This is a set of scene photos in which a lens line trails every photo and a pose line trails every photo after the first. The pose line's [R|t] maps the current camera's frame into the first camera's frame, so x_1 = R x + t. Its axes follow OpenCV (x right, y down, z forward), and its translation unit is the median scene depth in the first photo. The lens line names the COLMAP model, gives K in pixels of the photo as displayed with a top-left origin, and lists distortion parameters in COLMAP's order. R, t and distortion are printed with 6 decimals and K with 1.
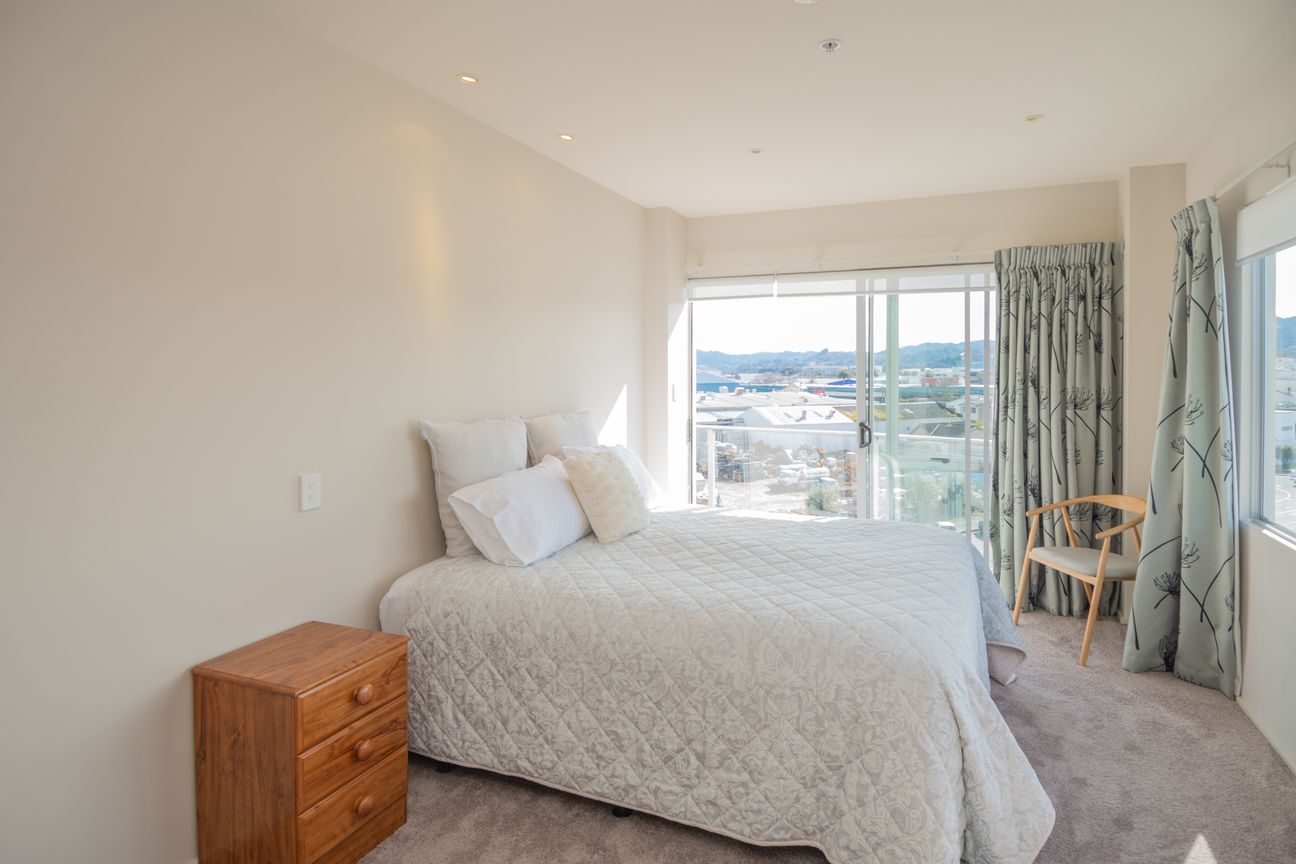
lens RADIAL K [[709.0, 0, 654.5], [0, 709.0, 381.9], [0, 0, 1]] dist [0.027069, -0.000730]
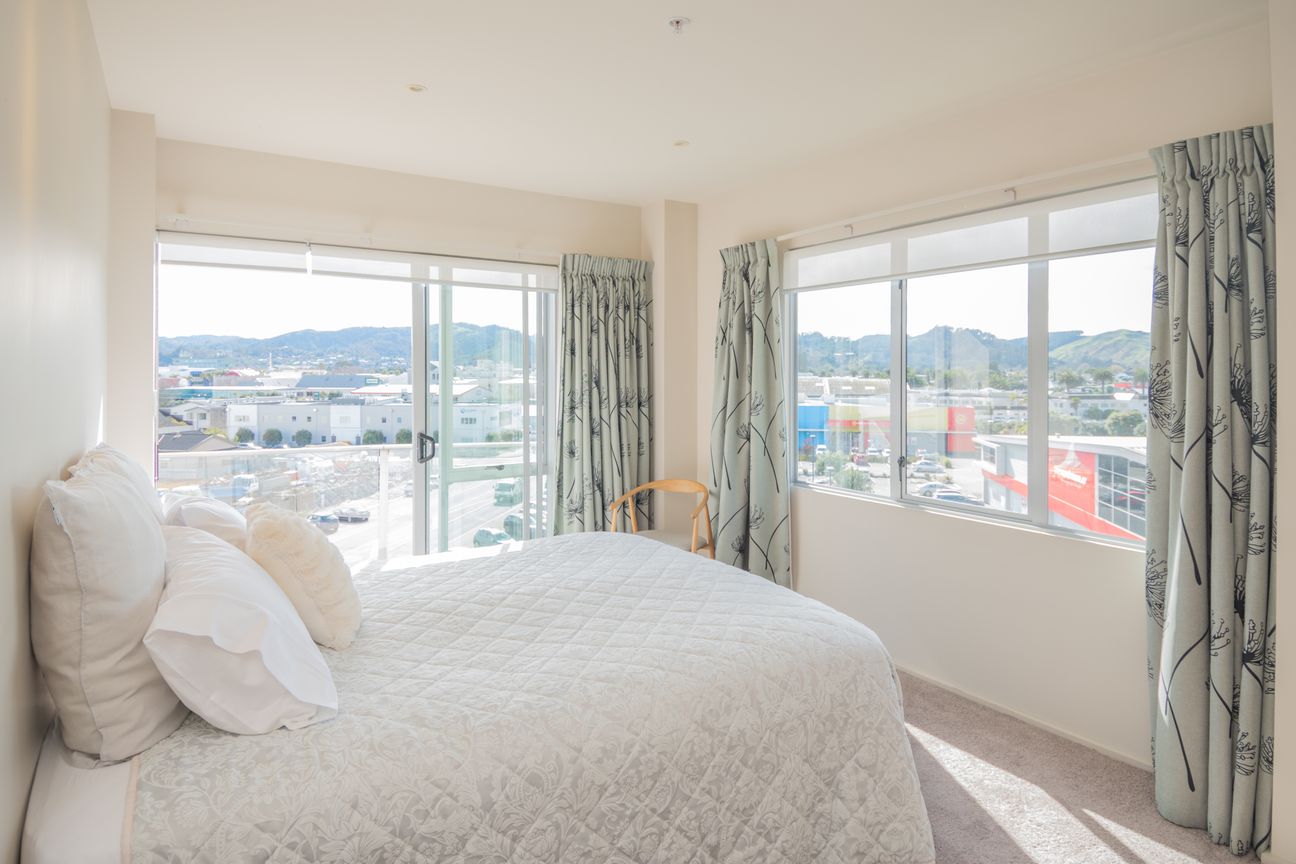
lens RADIAL K [[766.2, 0, 647.3], [0, 766.2, 380.7], [0, 0, 1]] dist [0.033609, -0.001355]
pose [[0.567345, -0.006818, 0.823452, -0.372431], [0.009696, 0.999952, 0.001599, -0.004636], [-0.823423, 0.007077, 0.567383, 0.298939]]
